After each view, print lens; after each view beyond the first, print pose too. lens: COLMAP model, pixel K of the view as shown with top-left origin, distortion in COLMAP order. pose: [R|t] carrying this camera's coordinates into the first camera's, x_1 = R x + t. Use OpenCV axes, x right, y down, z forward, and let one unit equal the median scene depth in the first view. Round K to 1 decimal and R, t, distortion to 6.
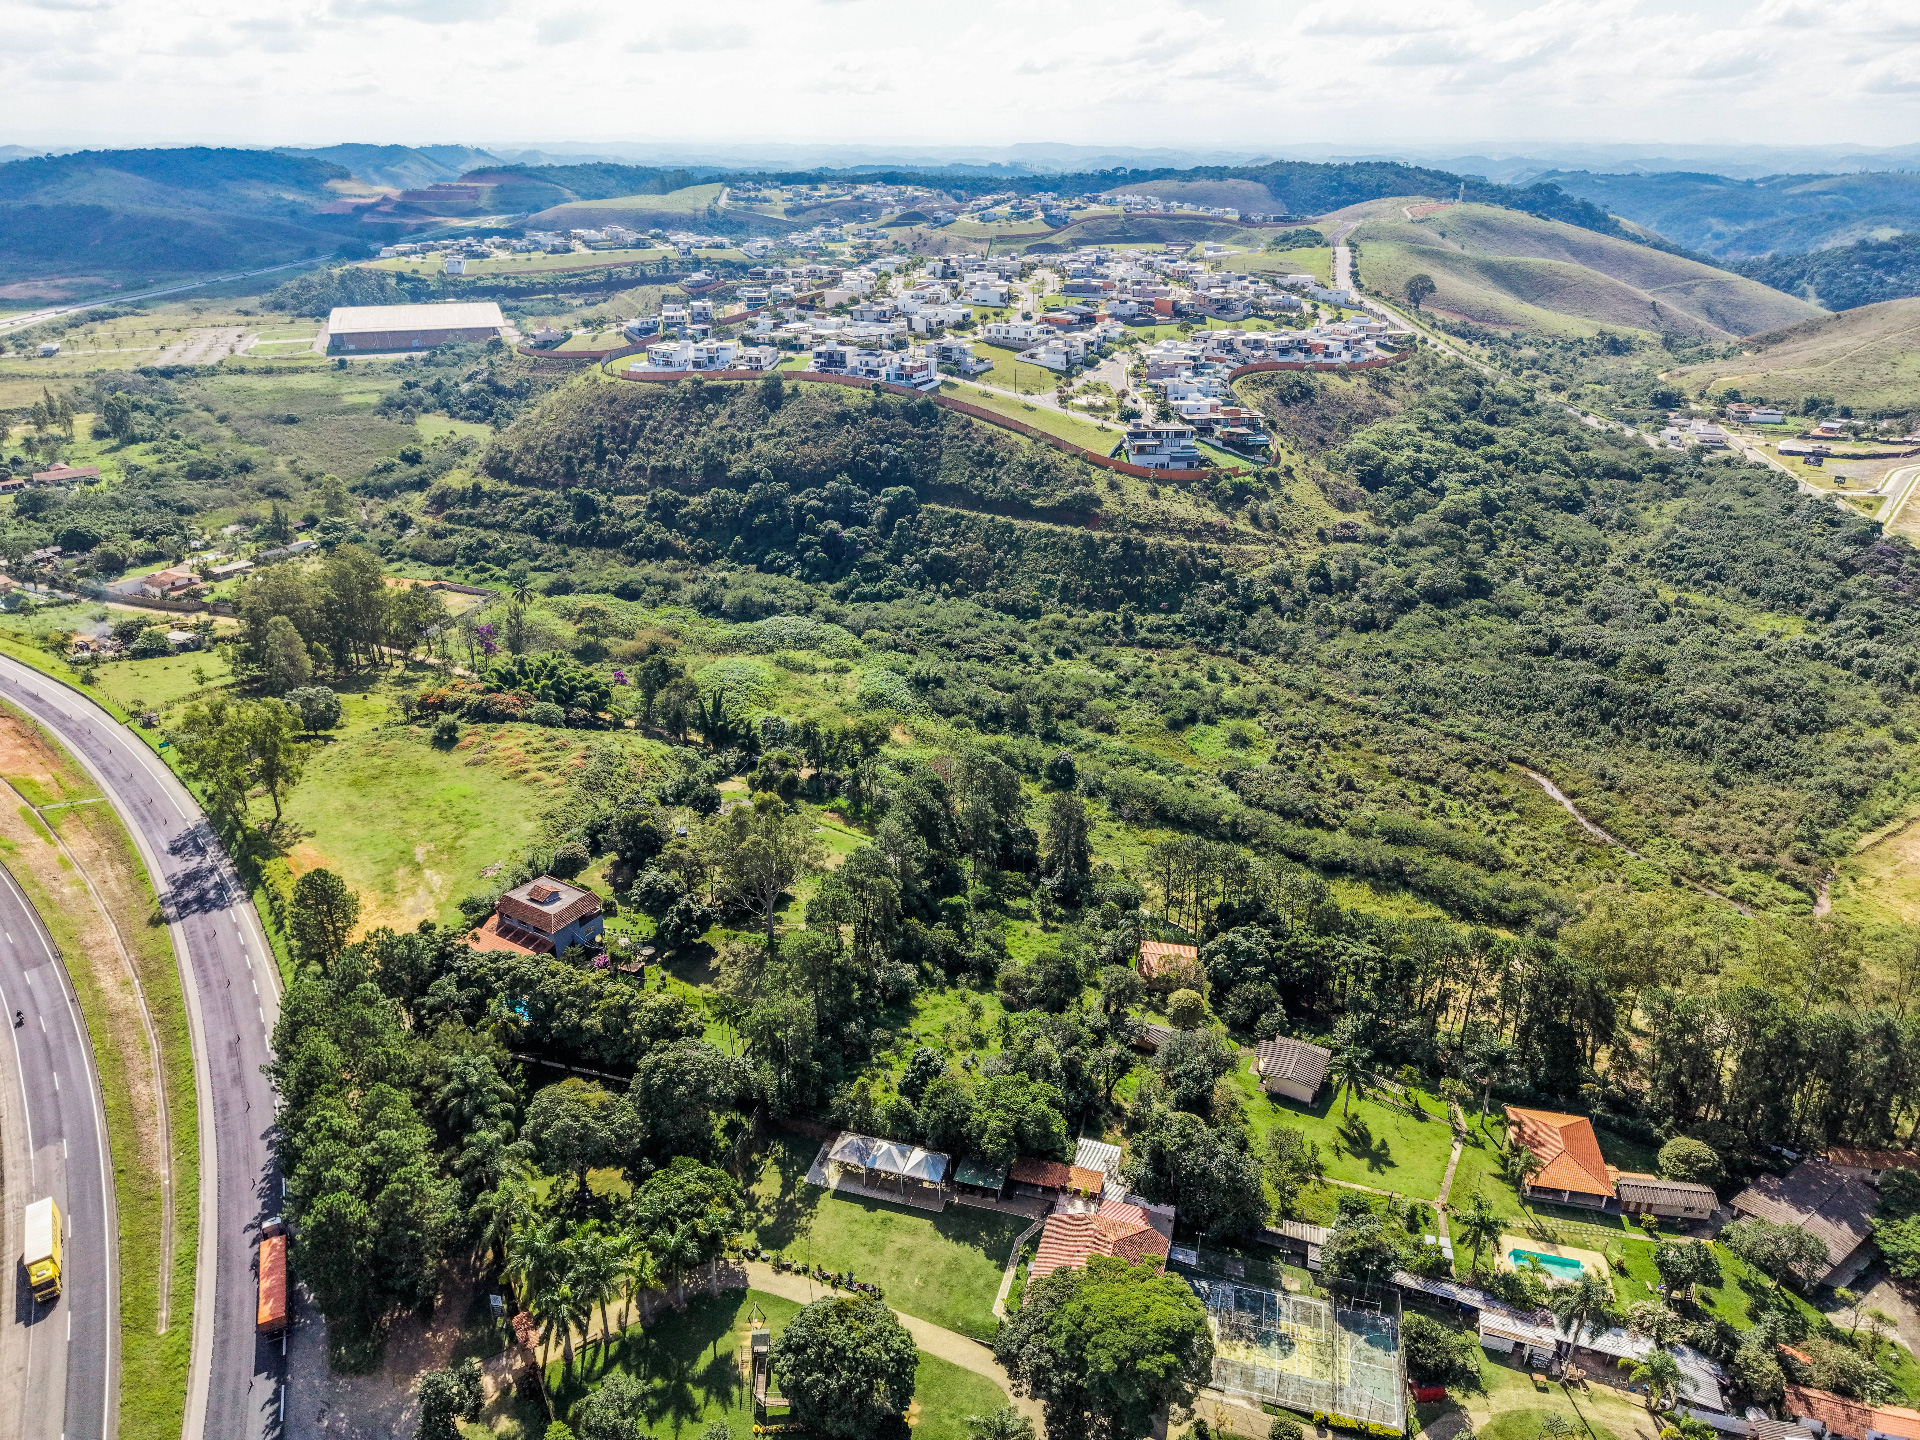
lens RADIAL K [[1285.6, 0, 961.3], [0, 1285.6, 716.4], [0, 0, 1]] dist [0.044995, -0.039929]
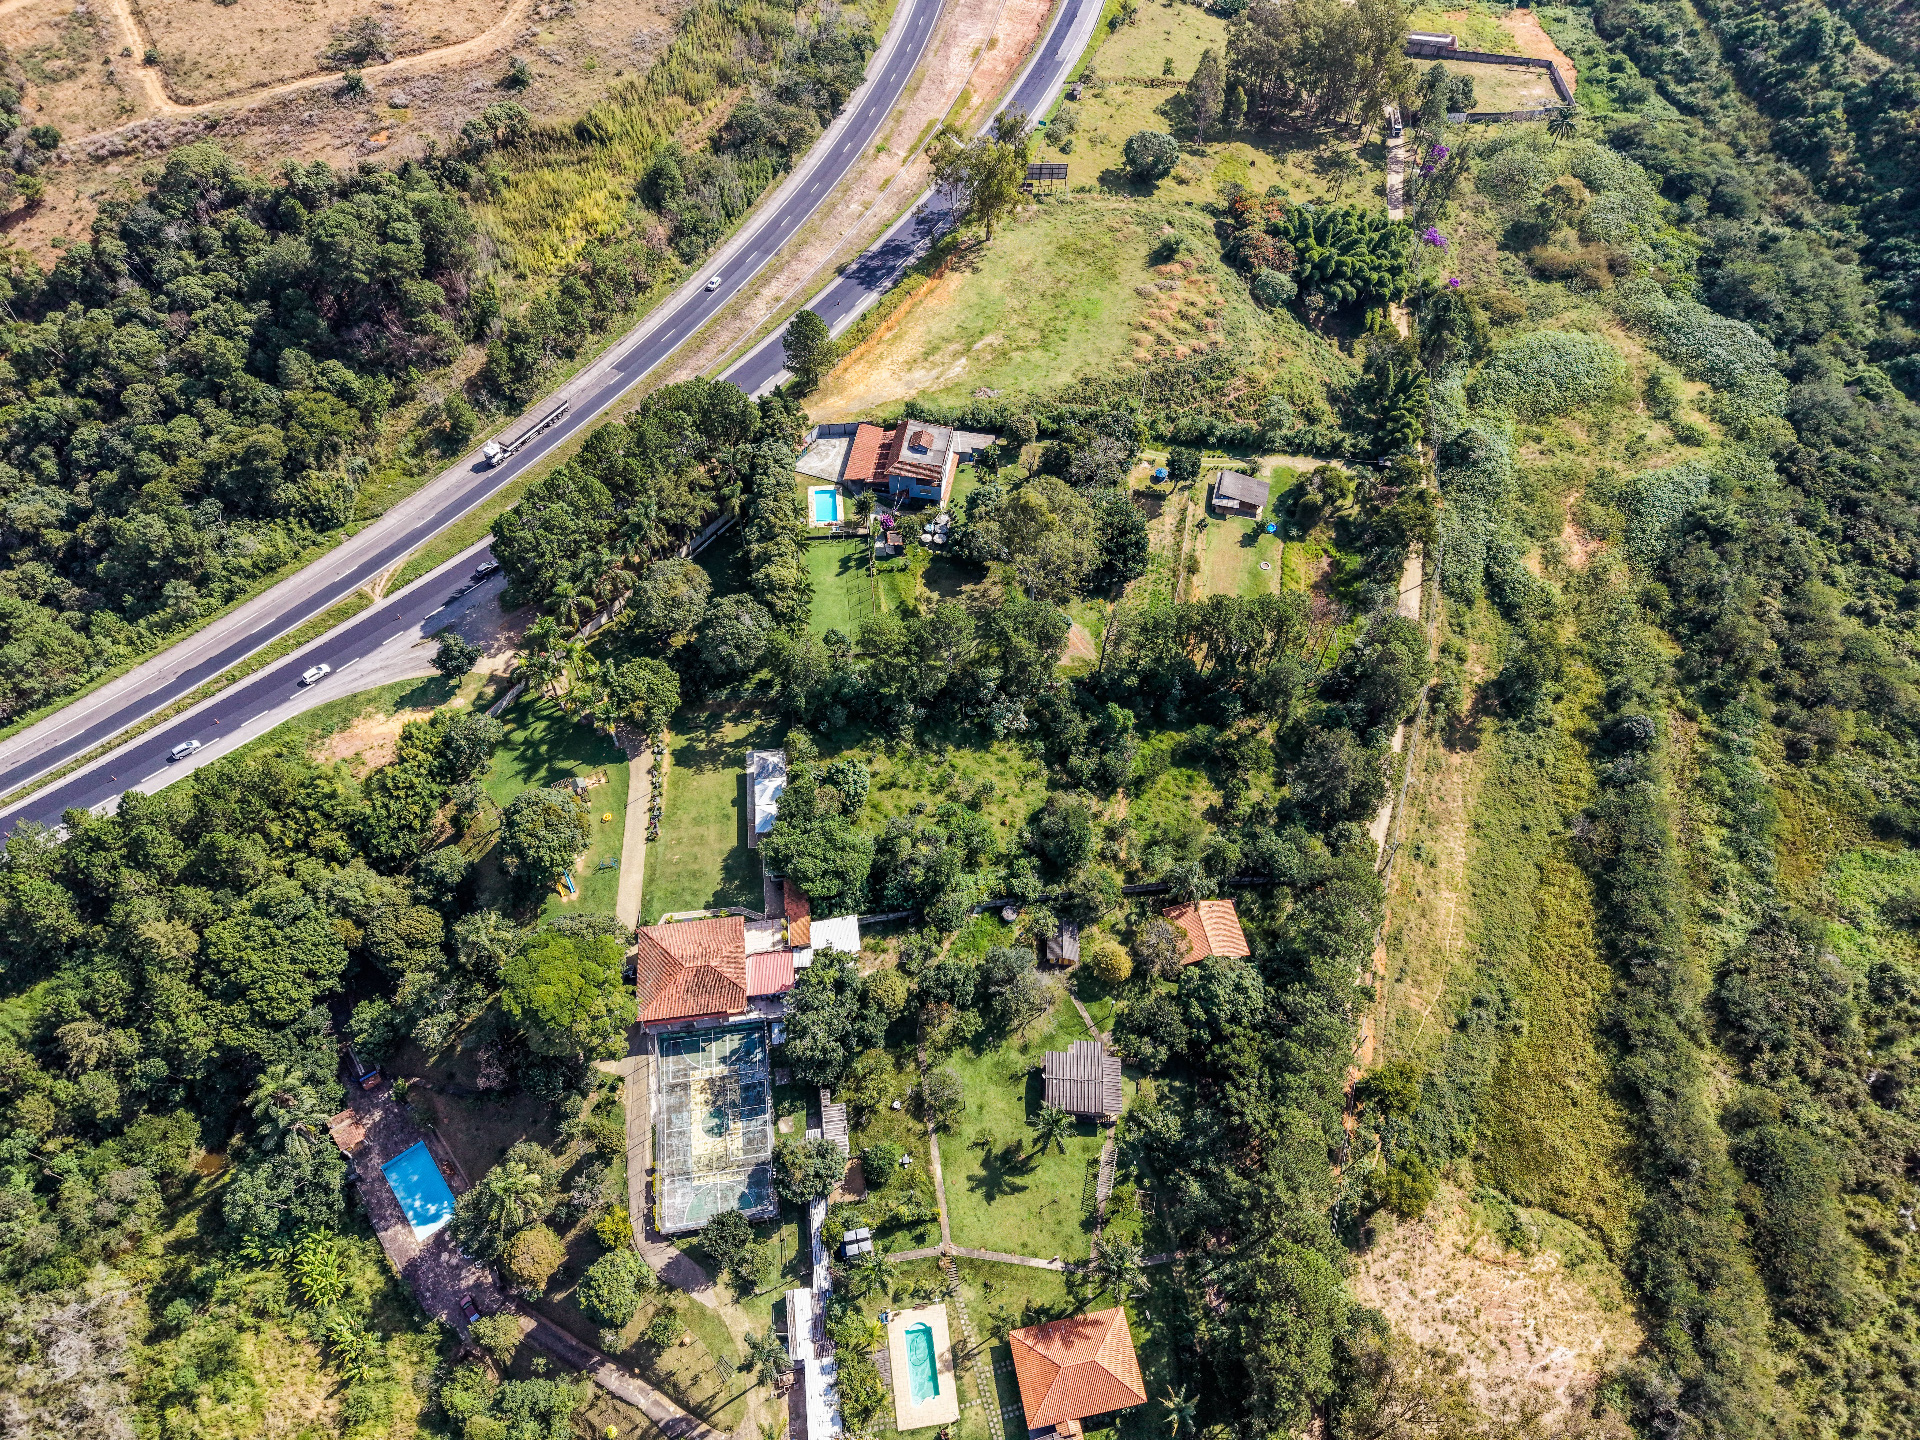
lens RADIAL K [[1285.6, 0, 961.3], [0, 1285.6, 716.4], [0, 0, 1]] dist [0.044995, -0.039929]
pose [[0.388456, 0.750187, -0.535091, 0.477636], [-0.393695, 0.660143, 0.639700, -0.436334], [0.833130, -0.037833, 0.551781, 0.368891]]
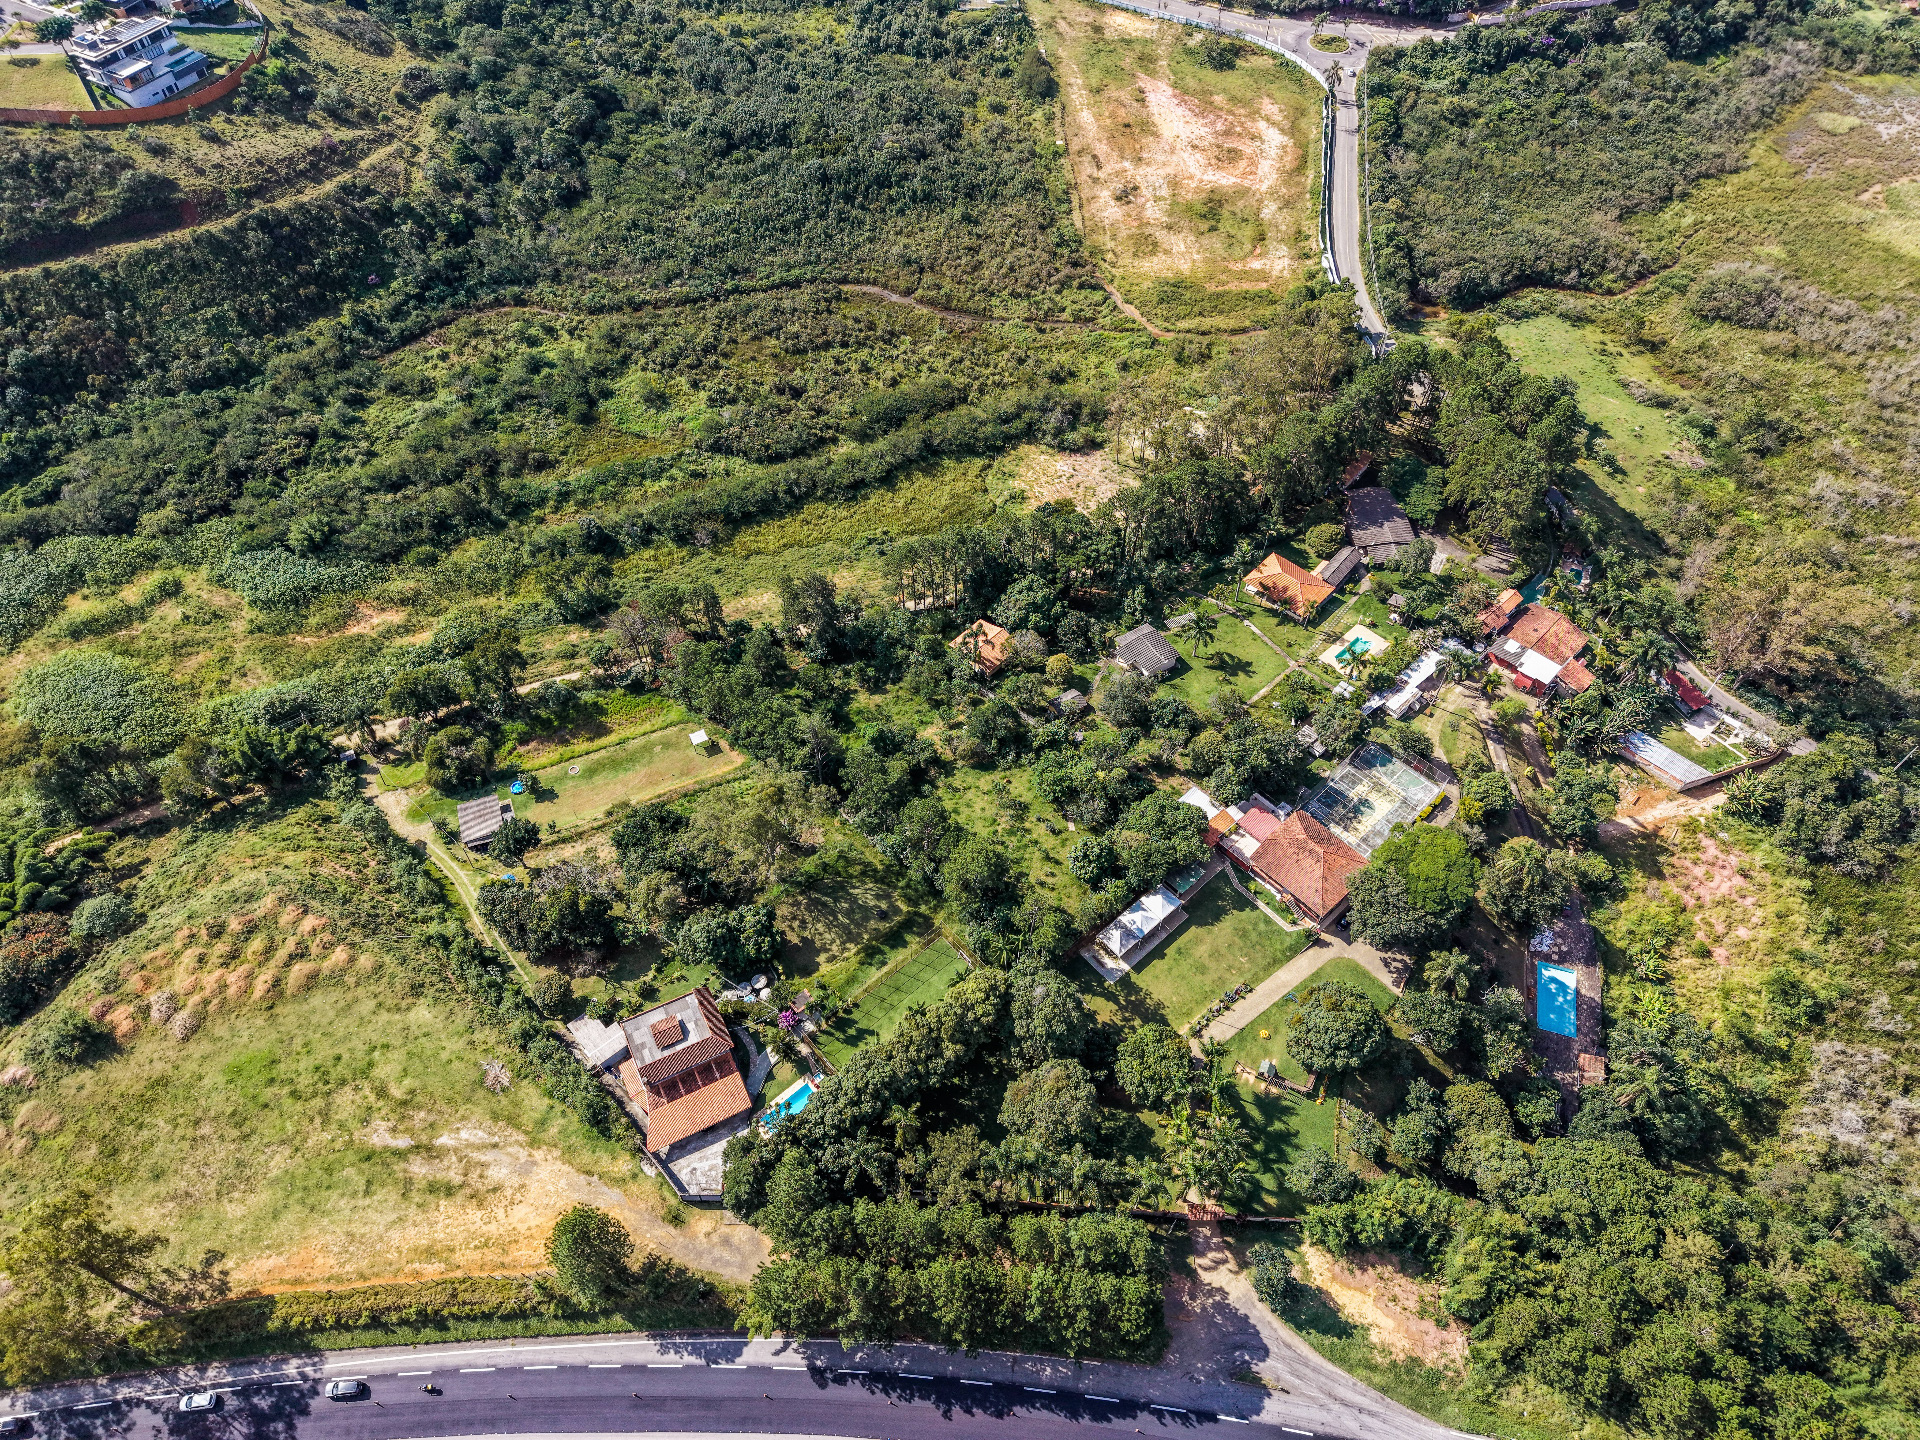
lens RADIAL K [[1285.6, 0, 961.3], [0, 1285.6, 716.4], [0, 0, 1]] dist [0.044995, -0.039929]
pose [[0.522501, -0.670770, 0.526365, -0.523187], [0.341172, 0.730238, 0.591907, -0.473549], [-0.781405, -0.129691, 0.610398, 0.303043]]
